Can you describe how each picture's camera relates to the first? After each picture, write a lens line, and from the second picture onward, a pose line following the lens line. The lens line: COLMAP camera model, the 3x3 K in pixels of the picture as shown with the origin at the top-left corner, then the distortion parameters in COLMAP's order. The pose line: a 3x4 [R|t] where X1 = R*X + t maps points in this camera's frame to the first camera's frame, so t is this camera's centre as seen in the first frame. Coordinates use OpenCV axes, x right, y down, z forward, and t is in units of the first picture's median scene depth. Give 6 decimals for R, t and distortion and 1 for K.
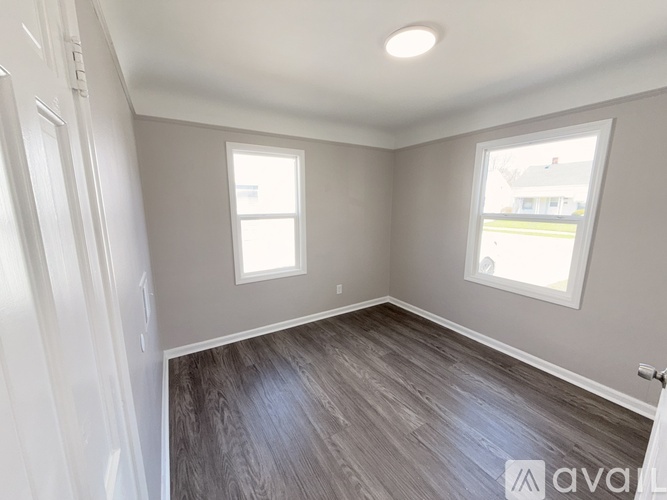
lens RADIAL K [[266.2, 0, 334.7], [0, 266.2, 251.7], [0, 0, 1]] dist [0.001882, 0.000383]
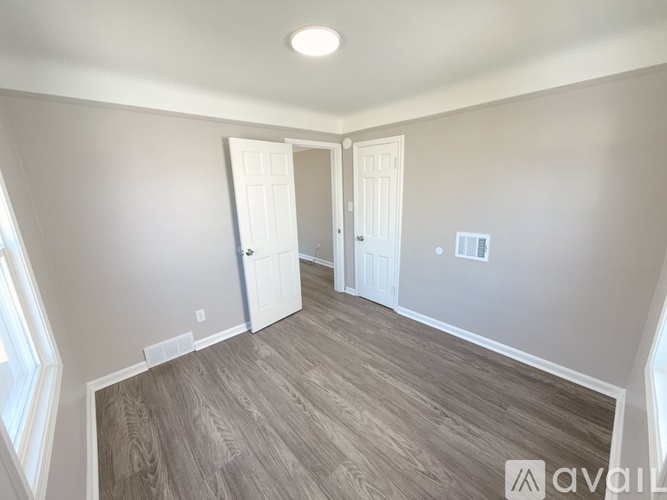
lens RADIAL K [[266.2, 0, 334.3], [0, 266.2, 249.5], [0, 0, 1]] dist [0.001882, 0.000383]
pose [[-0.983774, 0.071248, -0.164658, 0.297522], [-0.002623, 0.911957, 0.410277, -0.333408], [0.179393, 0.404052, -0.896973, 1.554443]]
